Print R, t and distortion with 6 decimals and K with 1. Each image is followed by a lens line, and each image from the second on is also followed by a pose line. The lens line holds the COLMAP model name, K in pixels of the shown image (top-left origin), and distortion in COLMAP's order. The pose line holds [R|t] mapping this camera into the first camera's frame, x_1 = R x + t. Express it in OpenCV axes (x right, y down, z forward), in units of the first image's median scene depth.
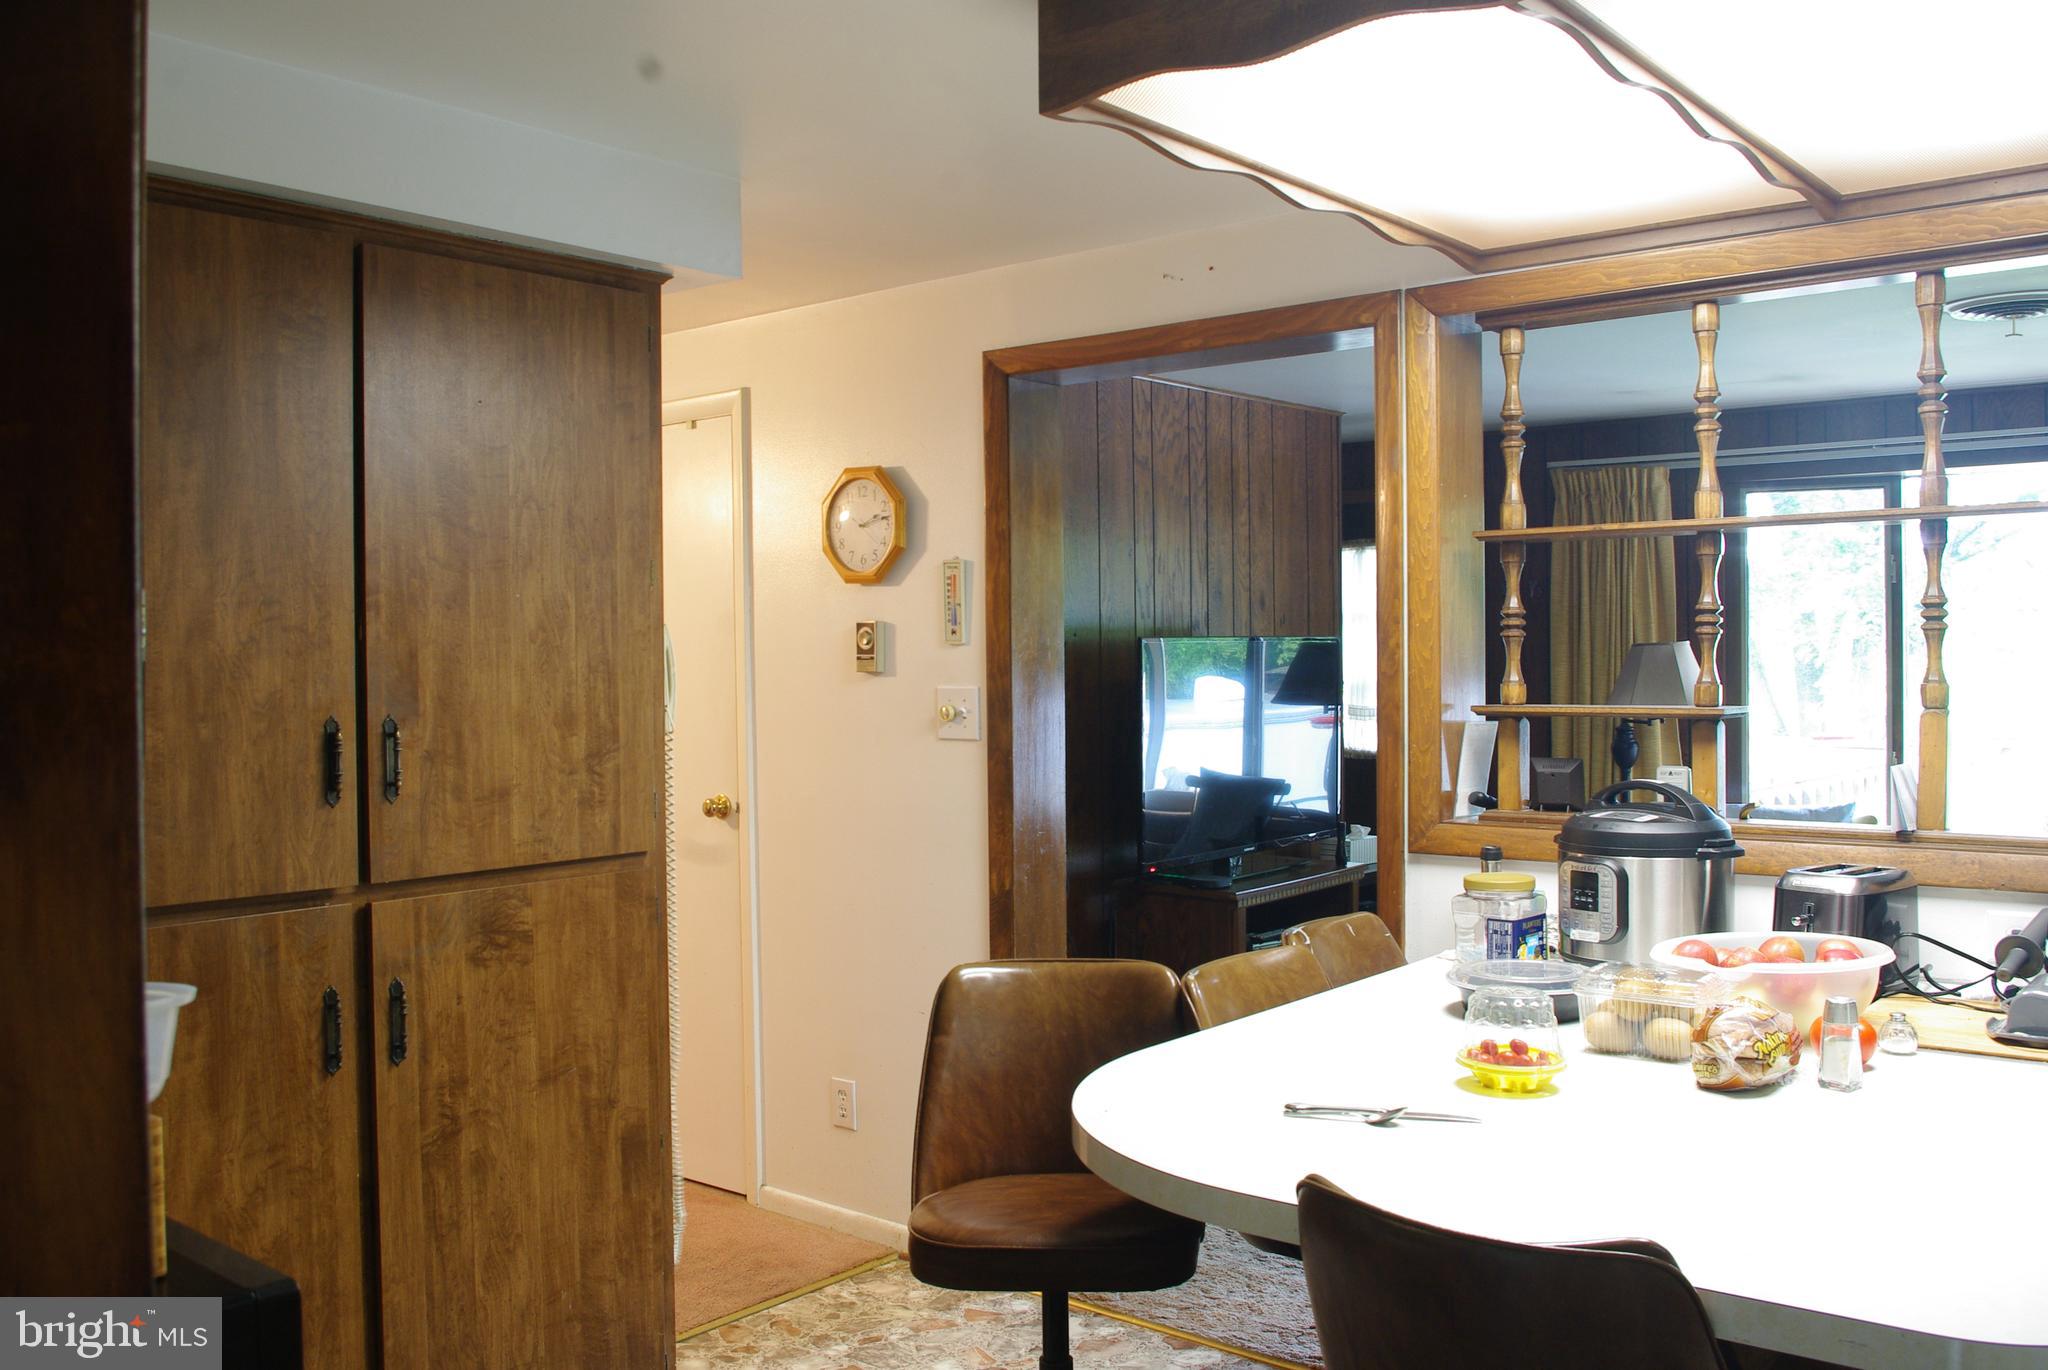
lens RADIAL K [[1759.4, 0, 1034.6], [0, 1759.4, 673.6], [0, 0, 1]] dist [-0.078218, 0.036281]
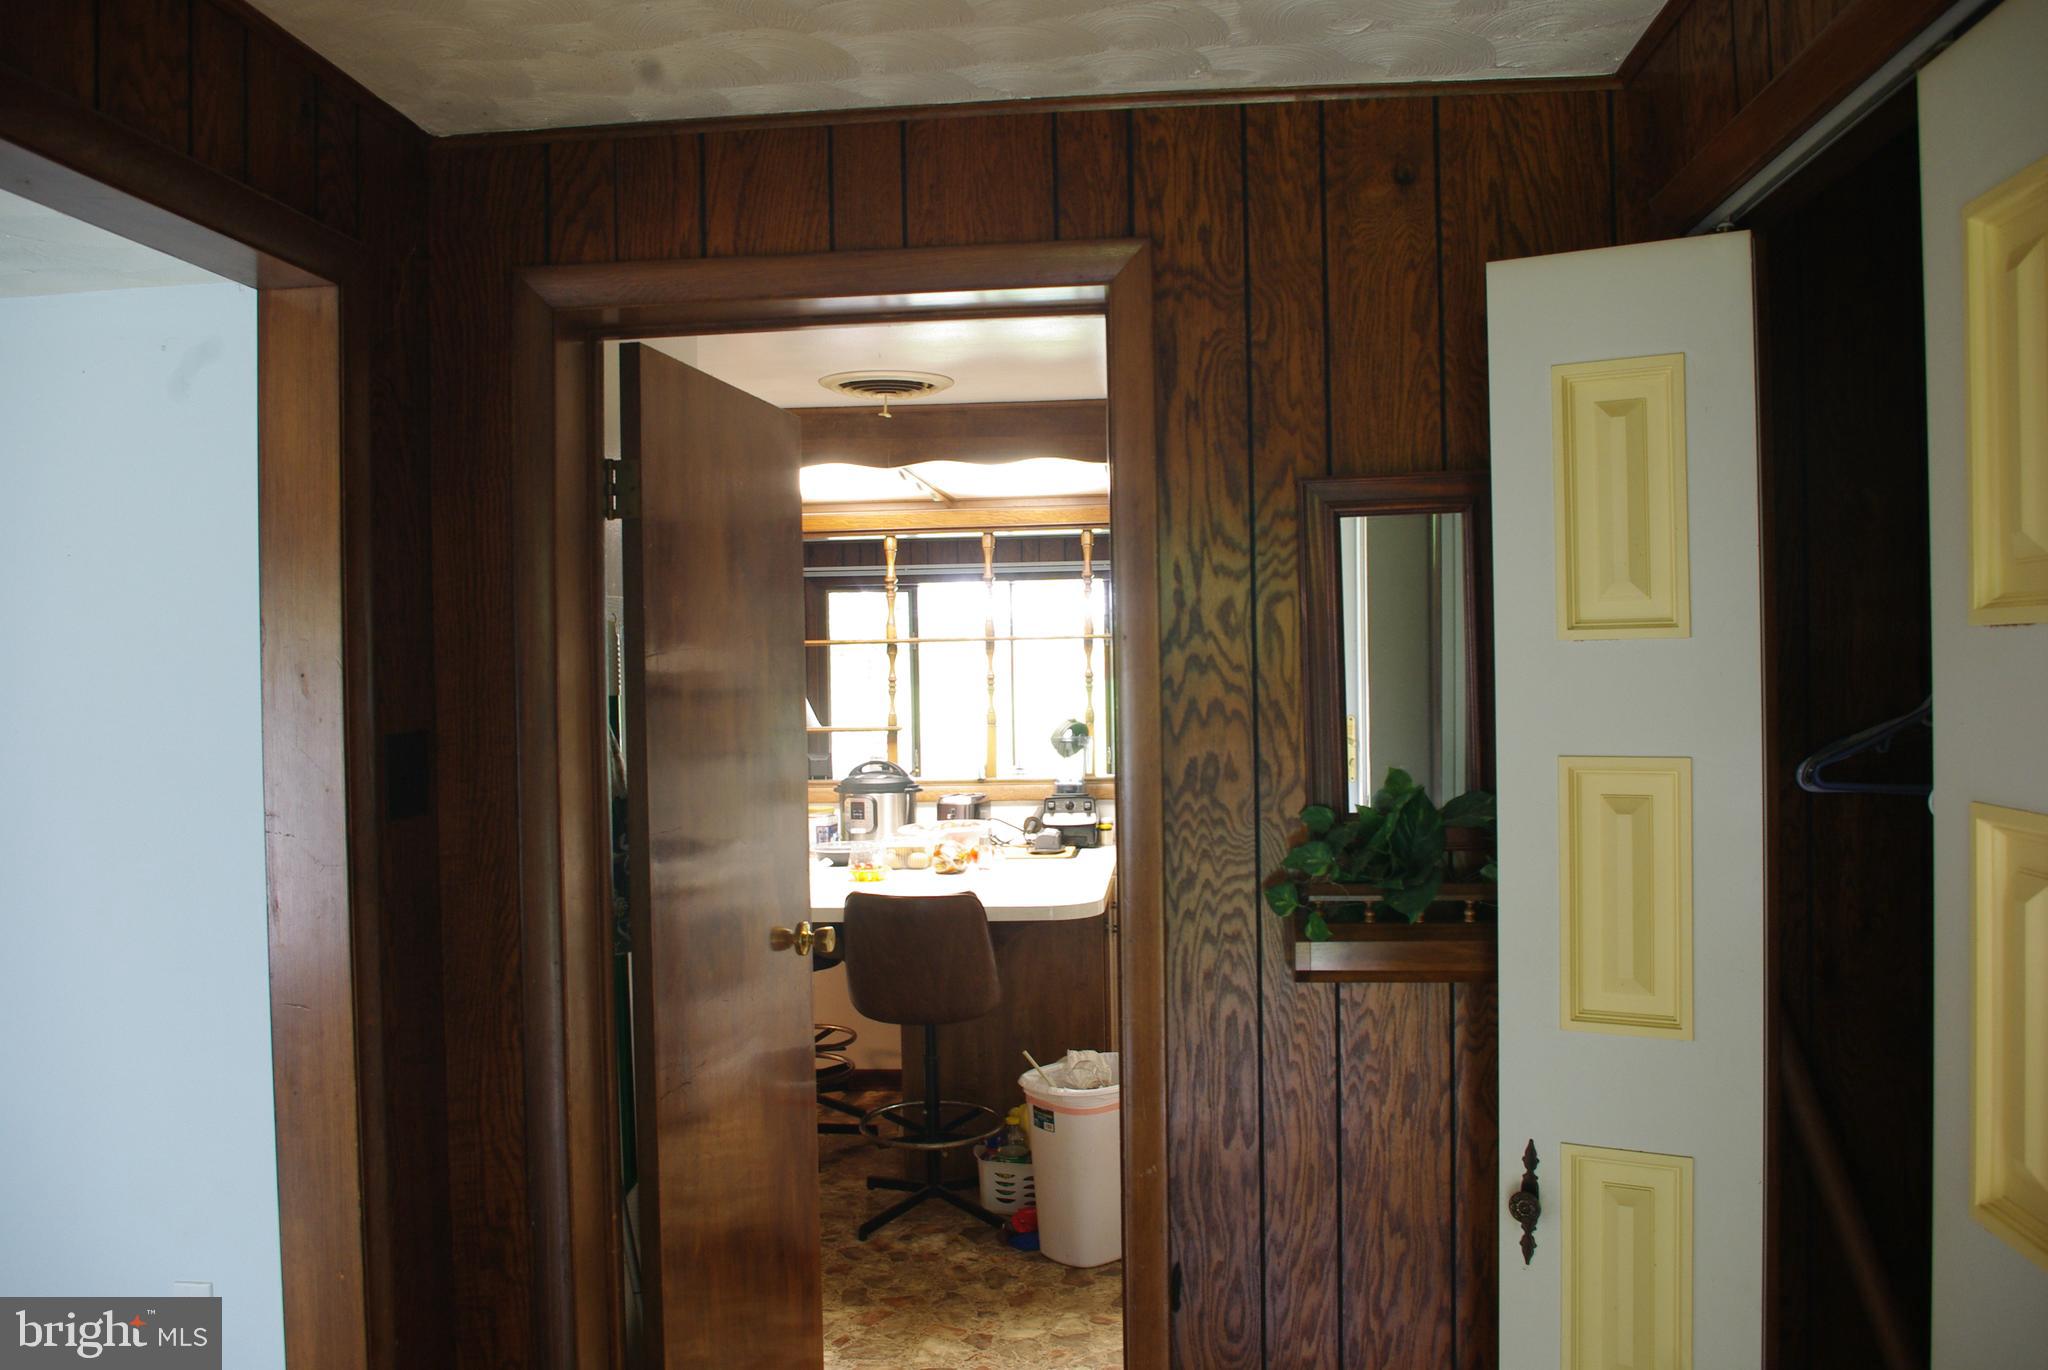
lens RADIAL K [[1596.6, 0, 1026.8], [0, 1596.6, 683.3], [0, 0, 1]] dist [-0.001155, -0.000006]
pose [[0.831476, -0.011344, 0.555445, -0.585751], [0.015873, 0.999868, -0.003342, -0.024740], [-0.555334, 0.011595, 0.831547, -0.748976]]
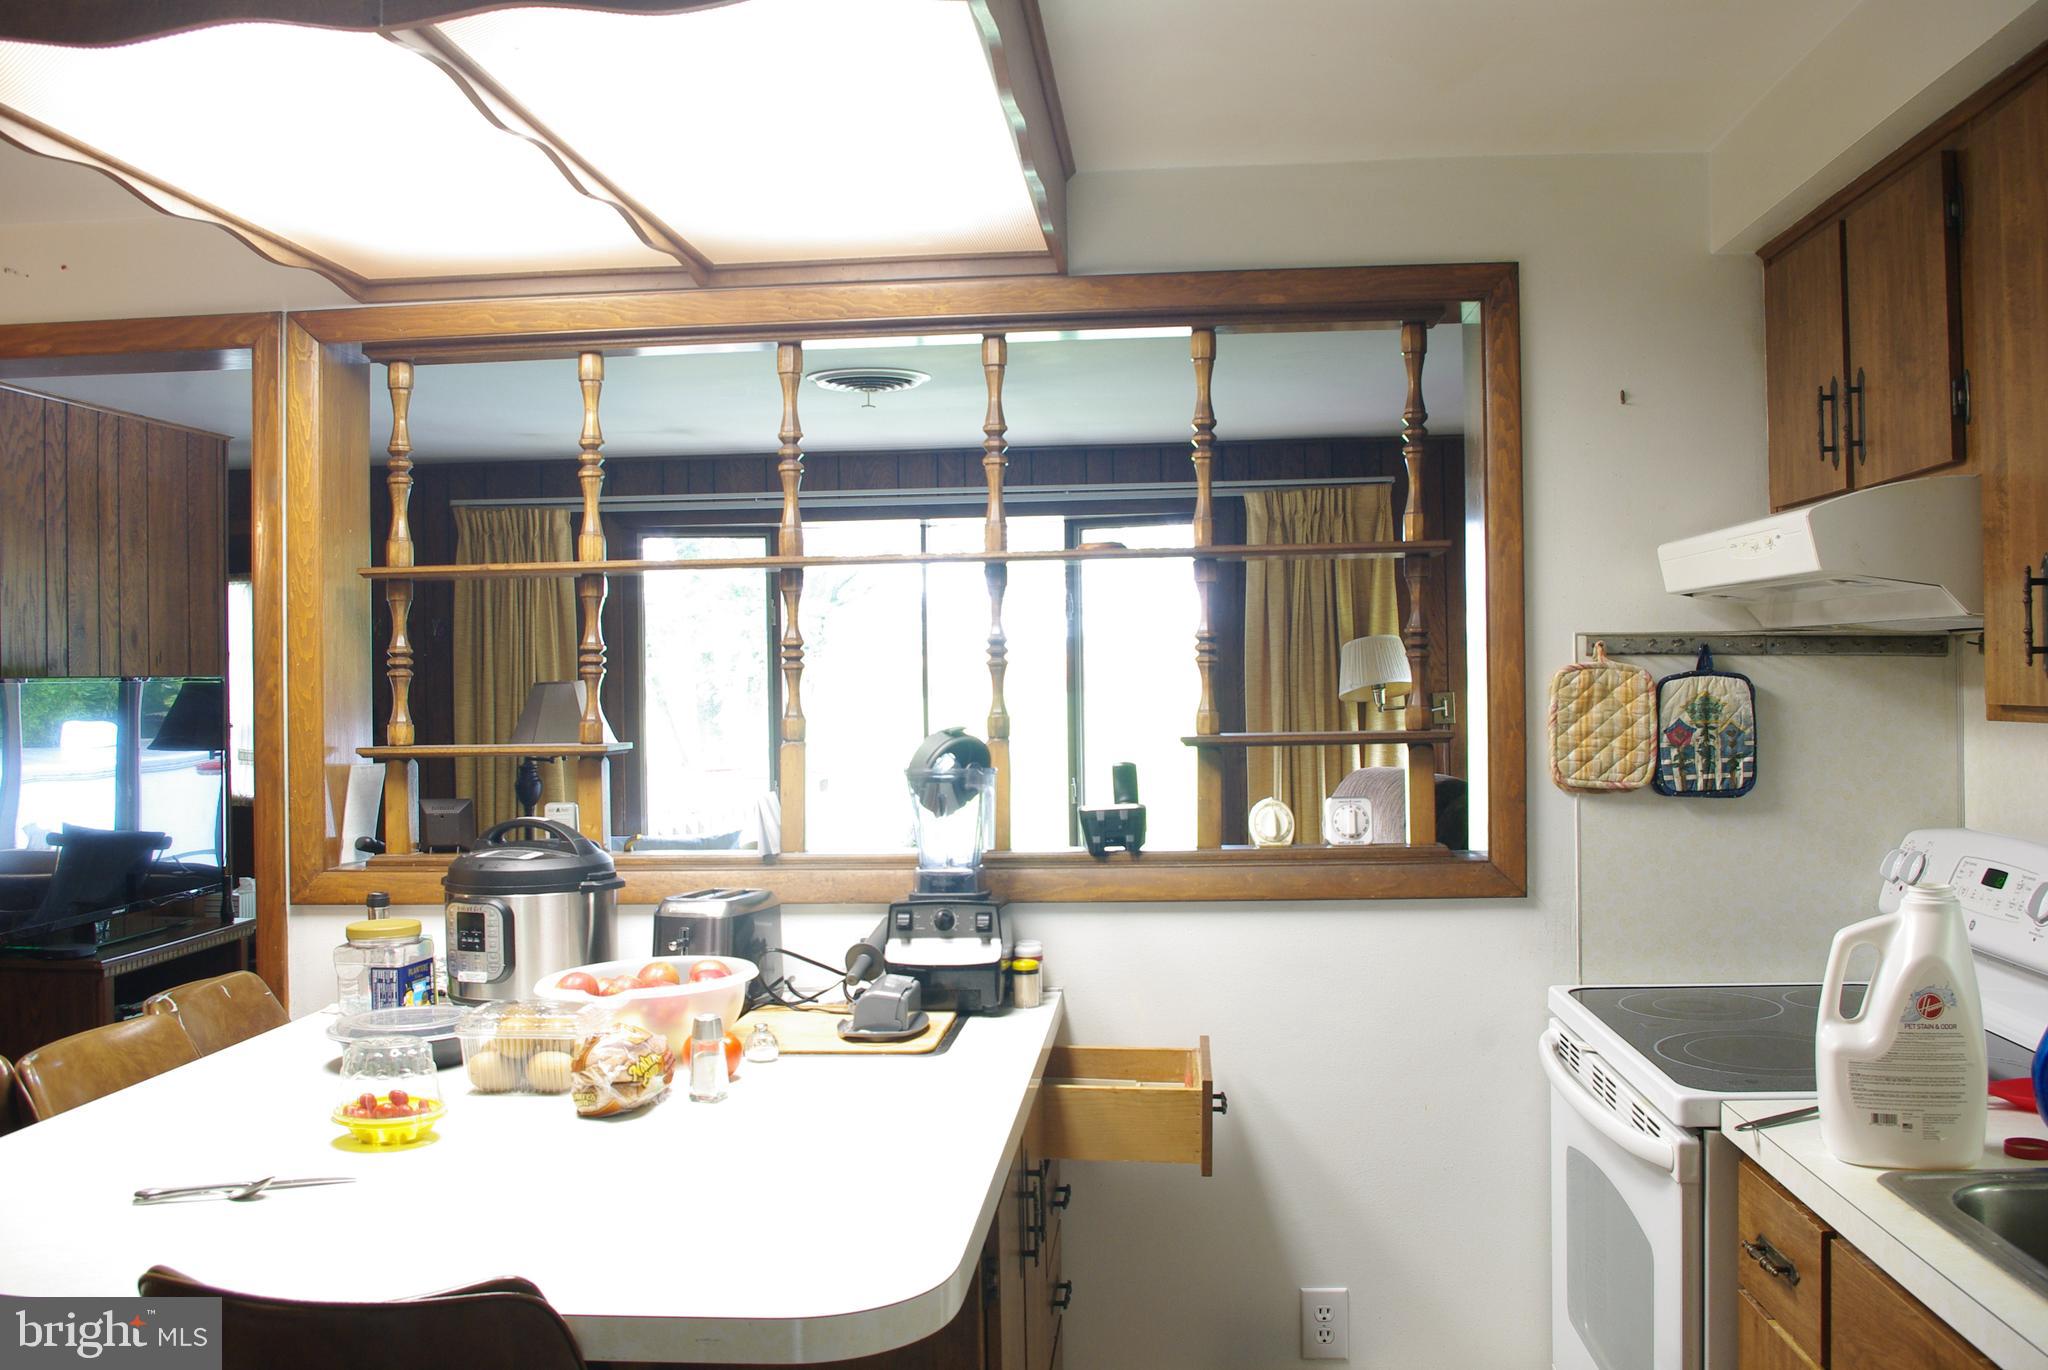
lens RADIAL K [[1759.4, 0, 1035.4], [0, 1759.4, 674.8], [0, 0, 1]] dist [-0.078218, 0.036281]
pose [[0.824065, -0.001511, 0.566494, 0.016180], [0.013629, 0.999760, -0.017160, -0.000558], [-0.566332, 0.021862, 0.823887, -0.004705]]
